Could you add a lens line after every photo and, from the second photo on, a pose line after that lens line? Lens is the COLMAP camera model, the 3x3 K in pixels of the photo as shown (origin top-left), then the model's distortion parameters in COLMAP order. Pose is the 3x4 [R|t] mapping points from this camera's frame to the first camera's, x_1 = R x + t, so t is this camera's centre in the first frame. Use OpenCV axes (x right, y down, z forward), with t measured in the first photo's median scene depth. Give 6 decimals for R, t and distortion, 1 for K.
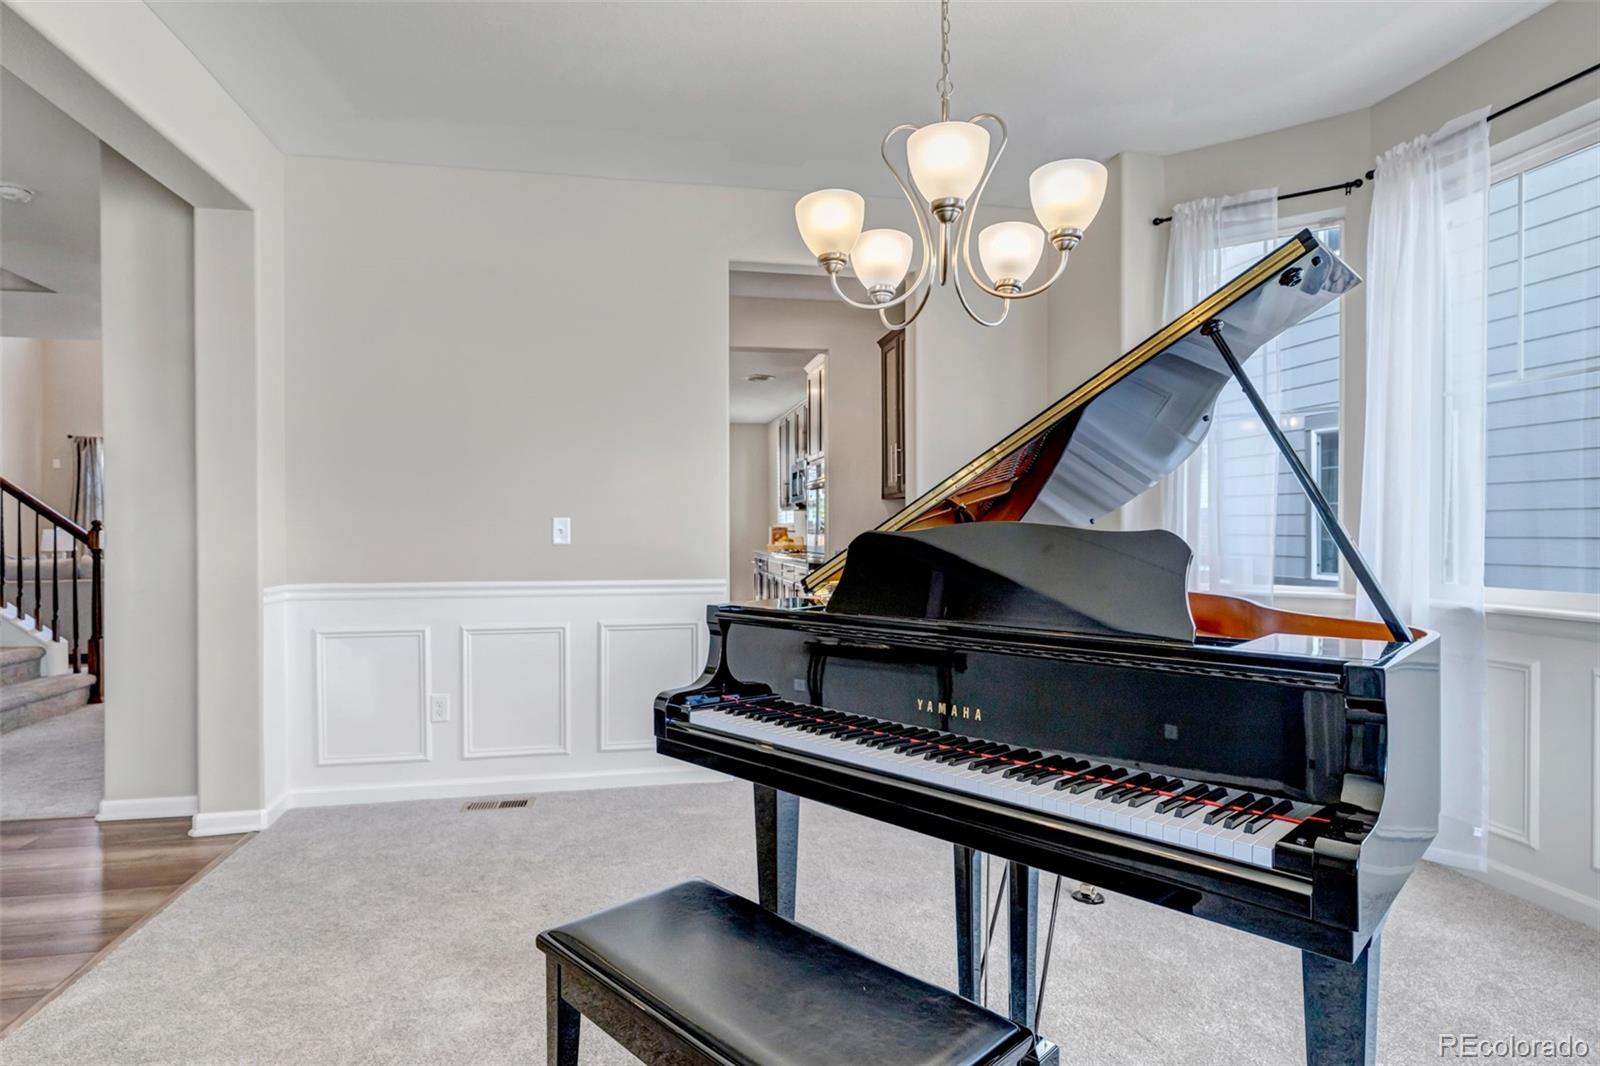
lens RADIAL K [[872.1, 0, 800.0], [0, 872.1, 533.0], [0, 0, 1]] dist [-0.017913, -0.000613]
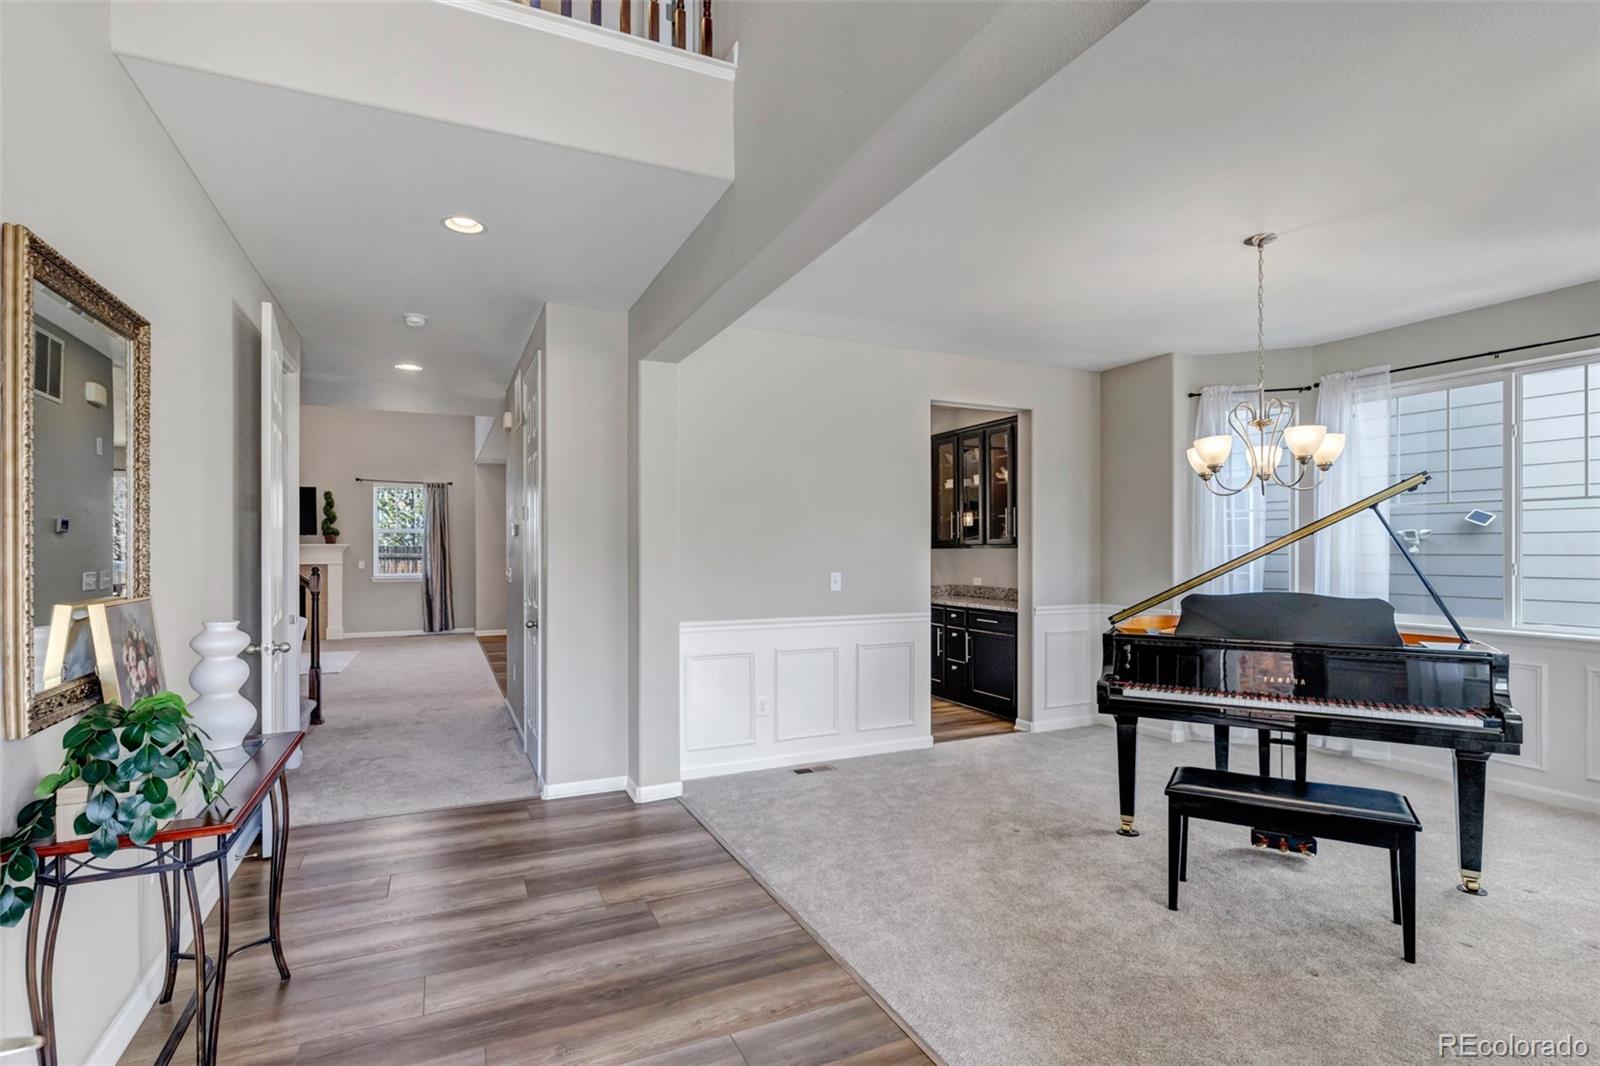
lens RADIAL K [[794.8, 0, 803.6], [0, 794.8, 541.1], [0, 0, 1]] dist [-0.014638, 0.000175]
pose [[0.970114, 0.005128, 0.242596, -0.685743], [-0.001984, 0.999911, -0.013200, -0.055446], [-0.242642, 0.012324, 0.970037, -0.300230]]
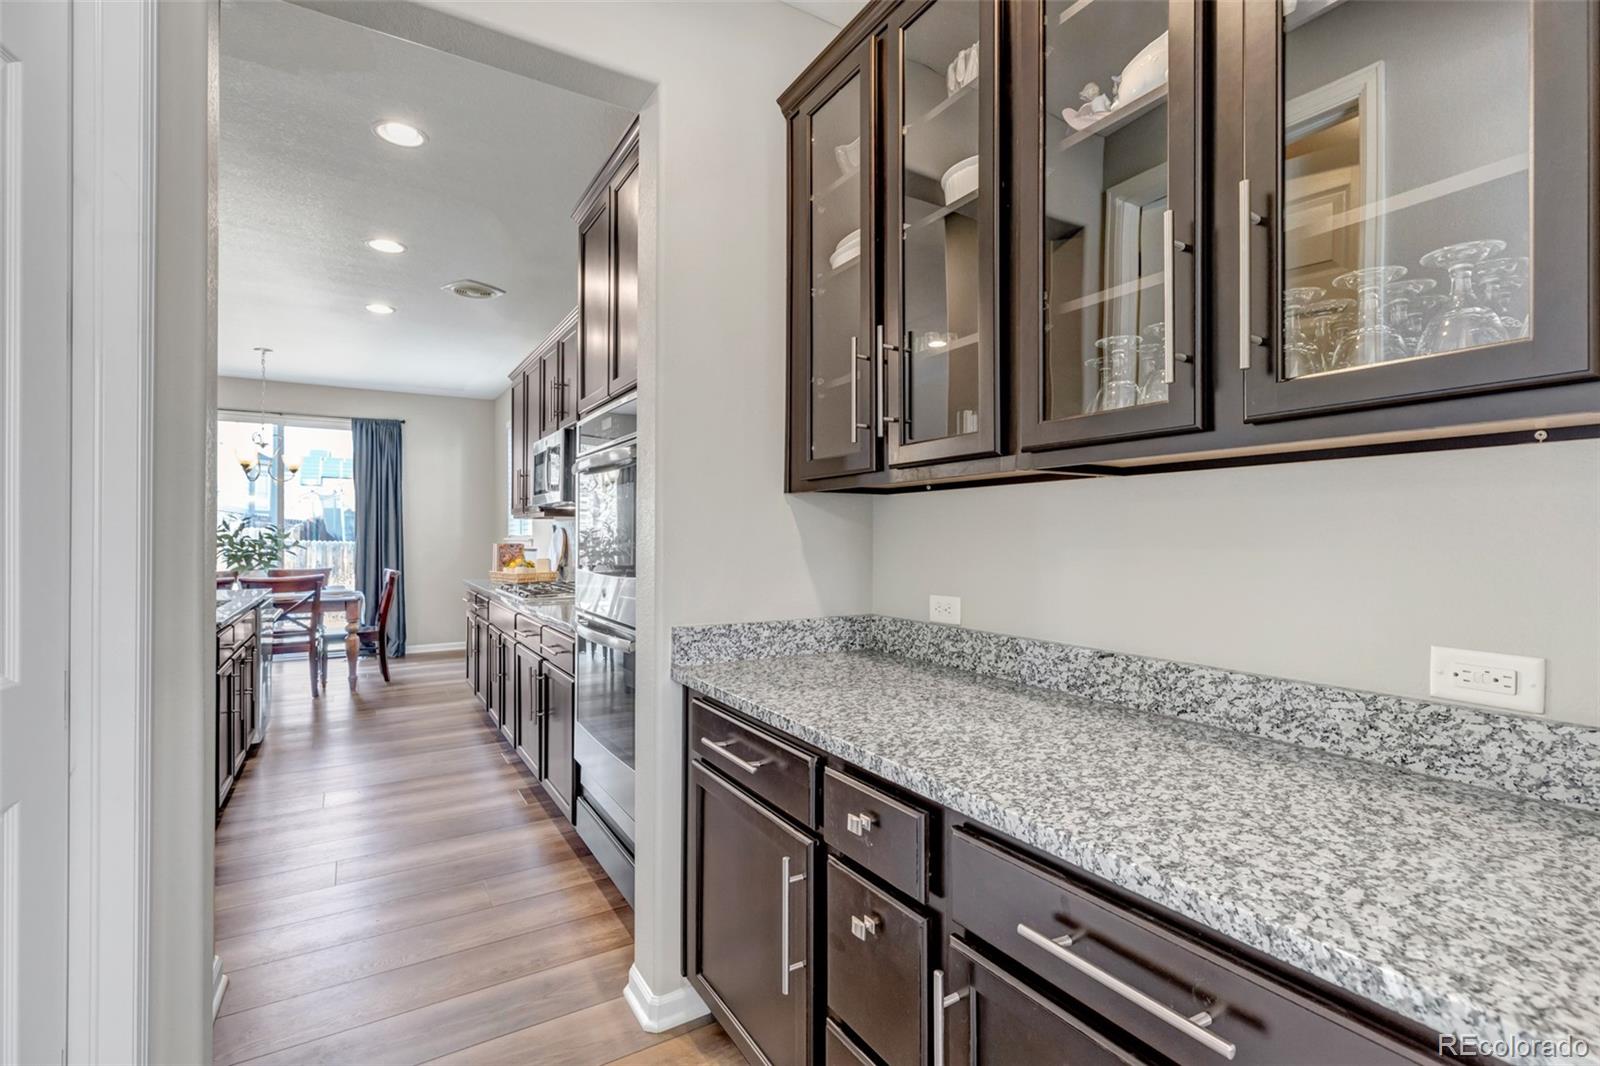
lens RADIAL K [[724.0, 0, 801.2], [0, 724.0, 534.9], [0, 0, 1]] dist [0.002122, 0.000001]
pose [[0.935094, 0.005952, 0.354349, -0.032869], [-0.004066, 0.999973, -0.006067, -0.028709], [-0.354376, 0.004233, 0.935093, 1.133899]]
